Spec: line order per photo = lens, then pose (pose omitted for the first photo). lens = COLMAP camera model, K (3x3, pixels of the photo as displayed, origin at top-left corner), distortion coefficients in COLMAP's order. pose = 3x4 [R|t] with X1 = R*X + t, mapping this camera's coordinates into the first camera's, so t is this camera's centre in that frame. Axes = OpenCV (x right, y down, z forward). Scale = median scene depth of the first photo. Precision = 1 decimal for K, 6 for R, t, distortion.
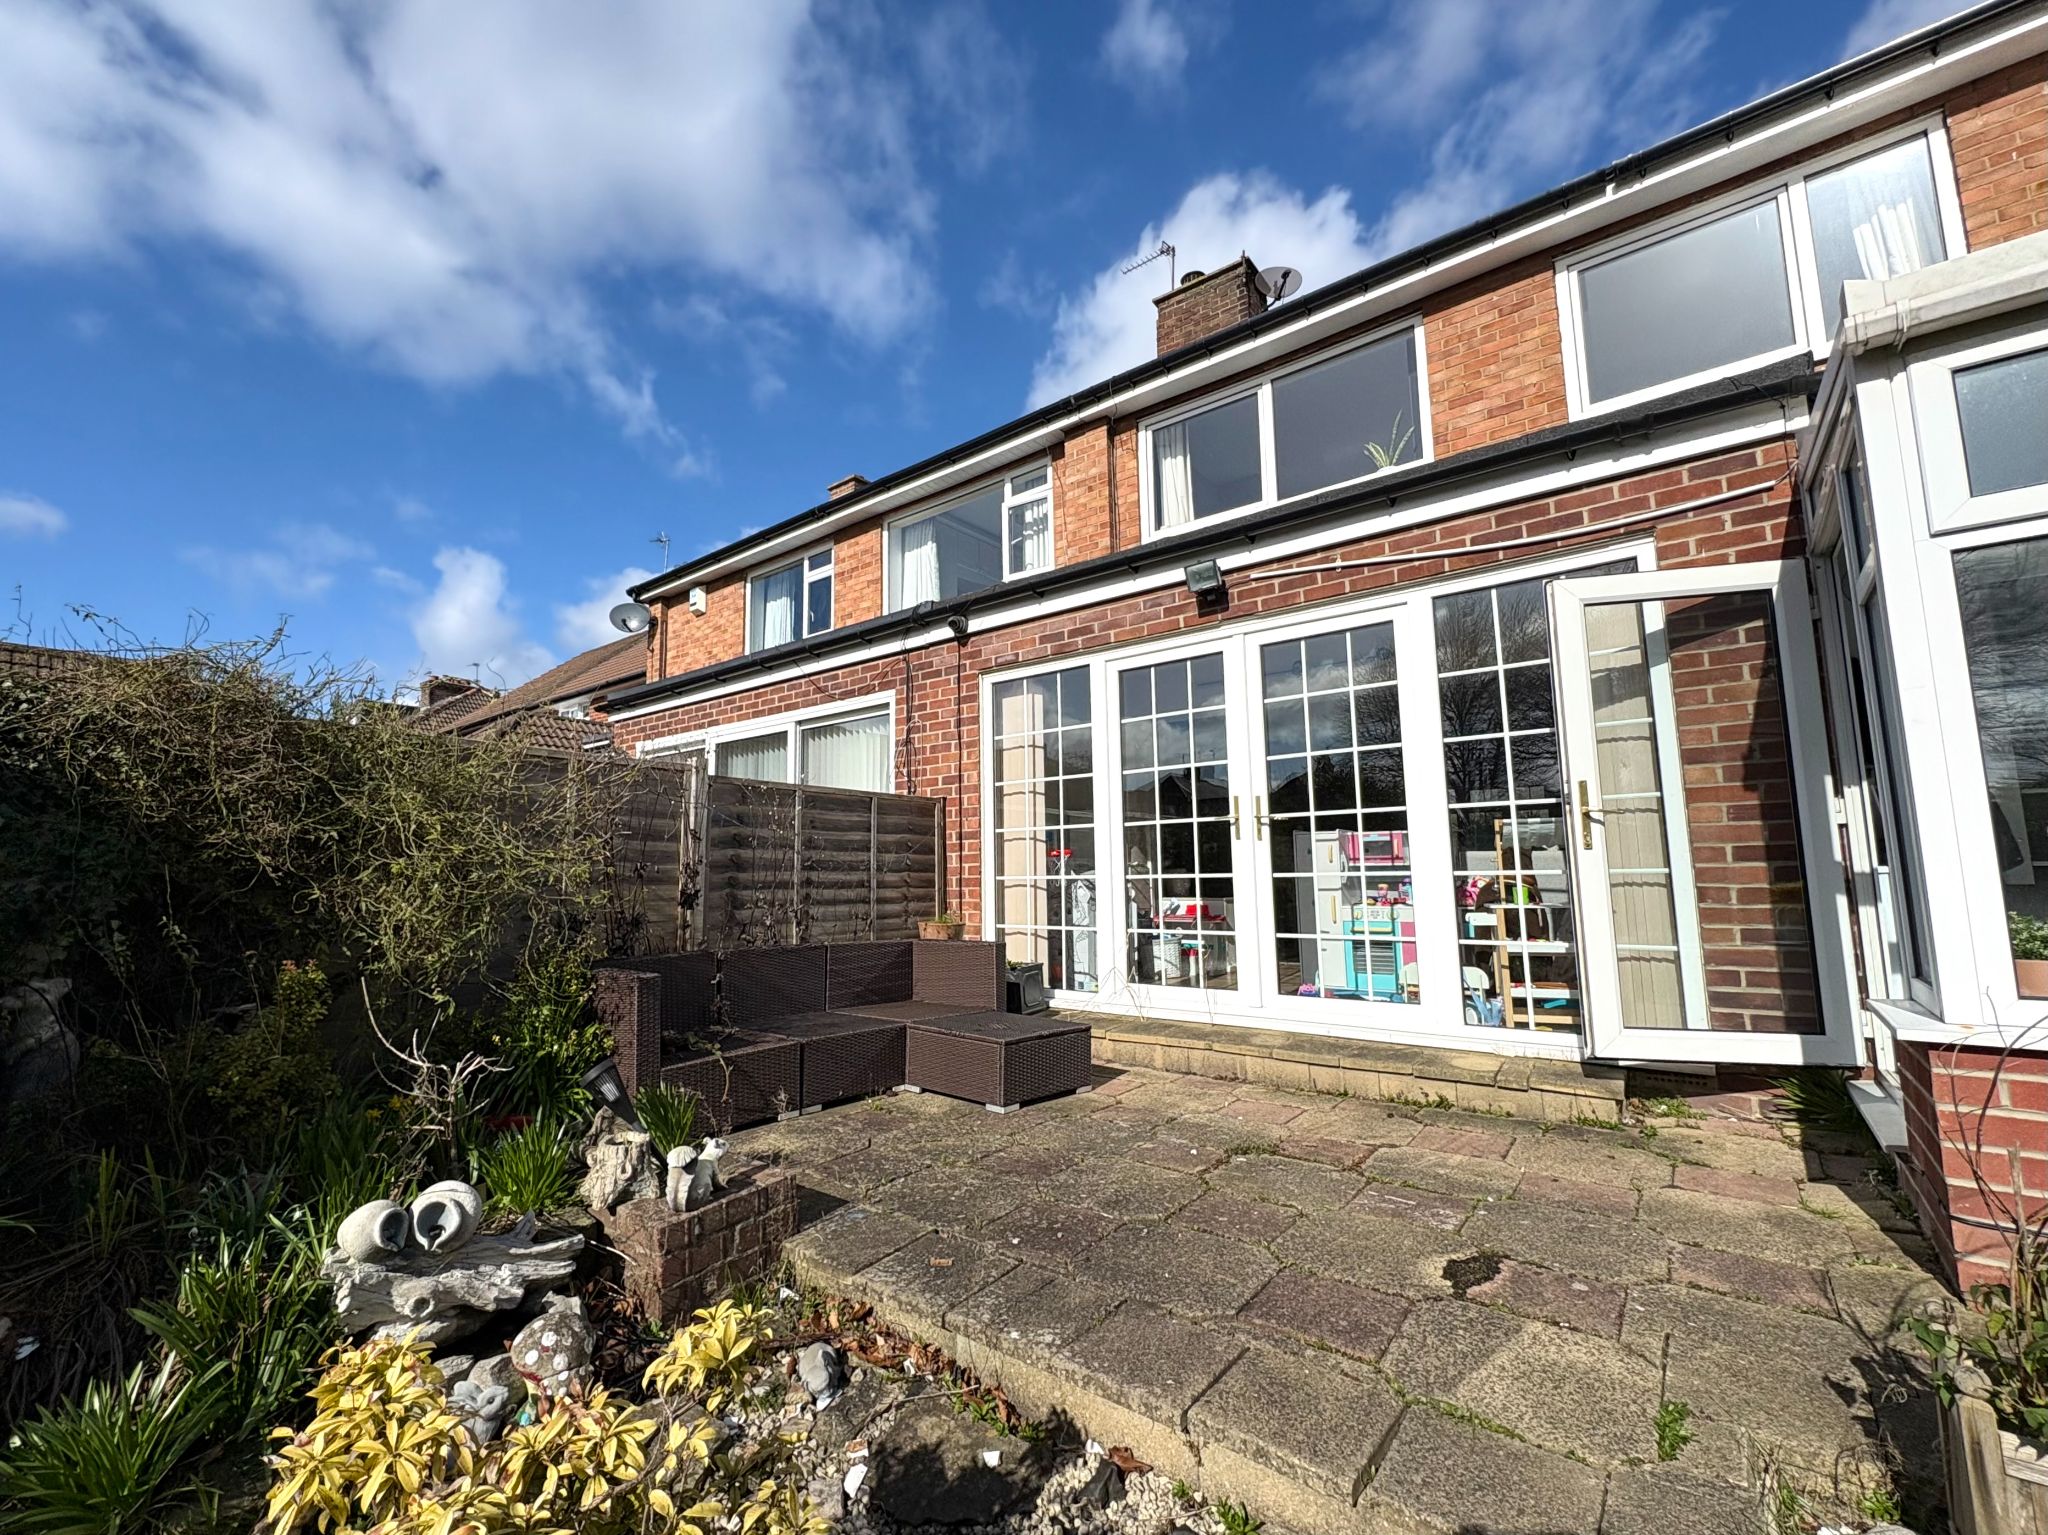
lens RADIAL K [[843.5, 0, 1020.2], [0, 843.5, 774.9], [0, 0, 1]] dist [-0.000141, 0.000017]
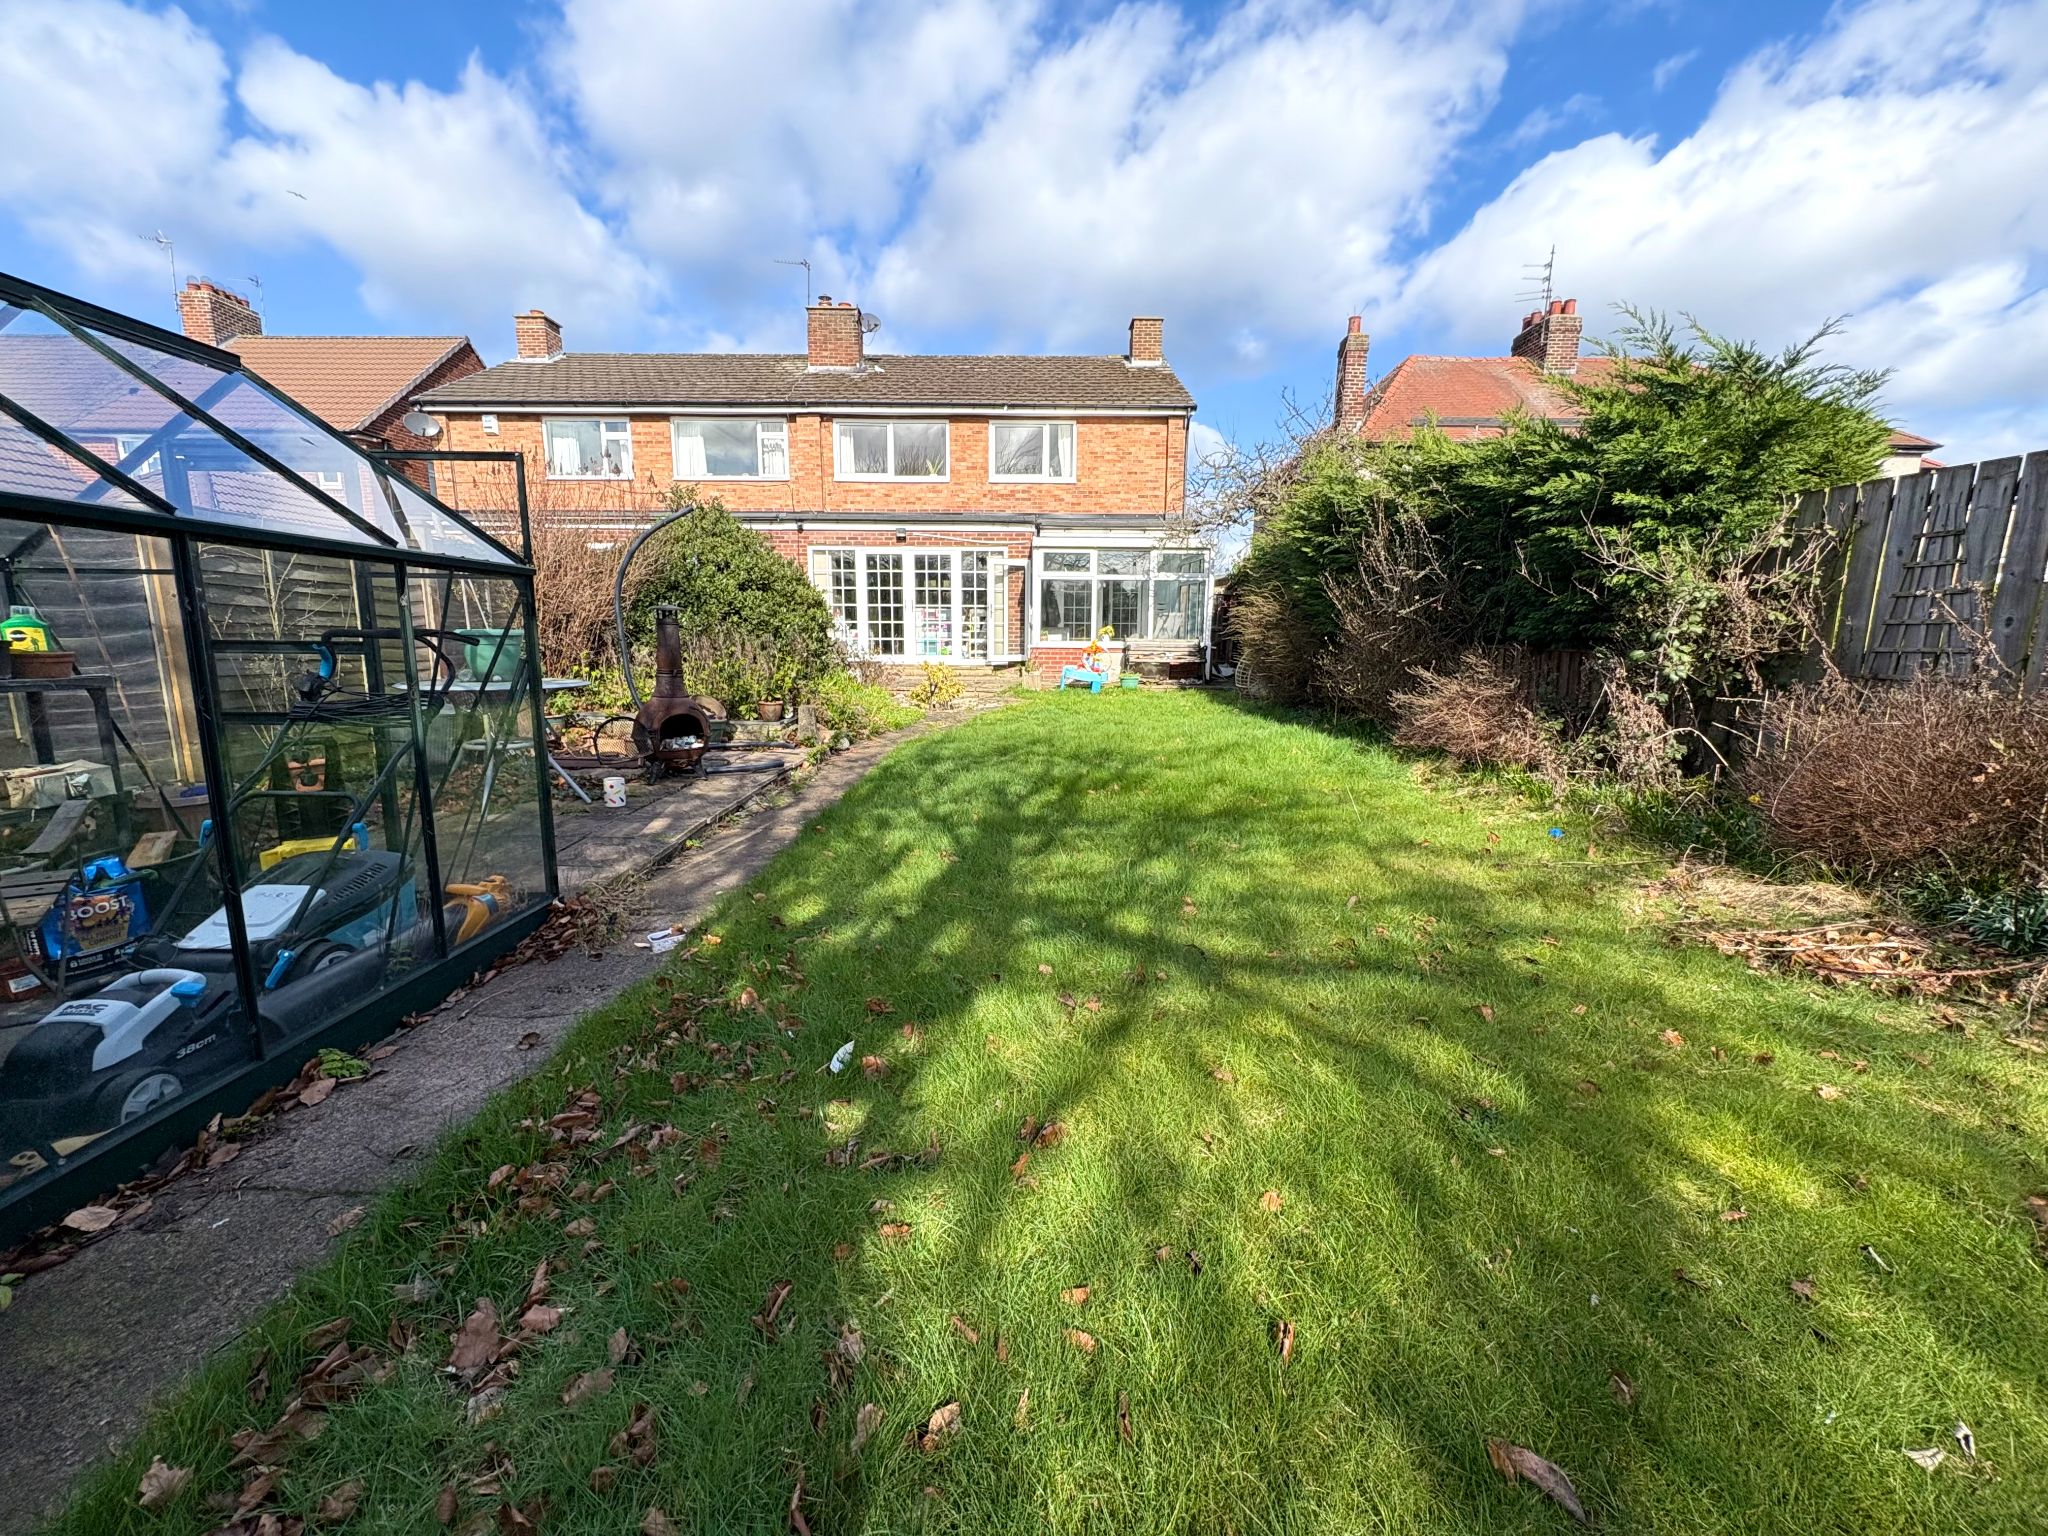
lens RADIAL K [[843.5, 0, 1020.2], [0, 843.5, 775.4], [0, 0, 1]] dist [-0.000141, 0.000017]
pose [[0.767197, -0.101949, 0.633258, -1.624765], [-0.093992, 0.958760, 0.268225, -0.249346], [-0.634487, -0.265303, 0.725975, -1.967435]]
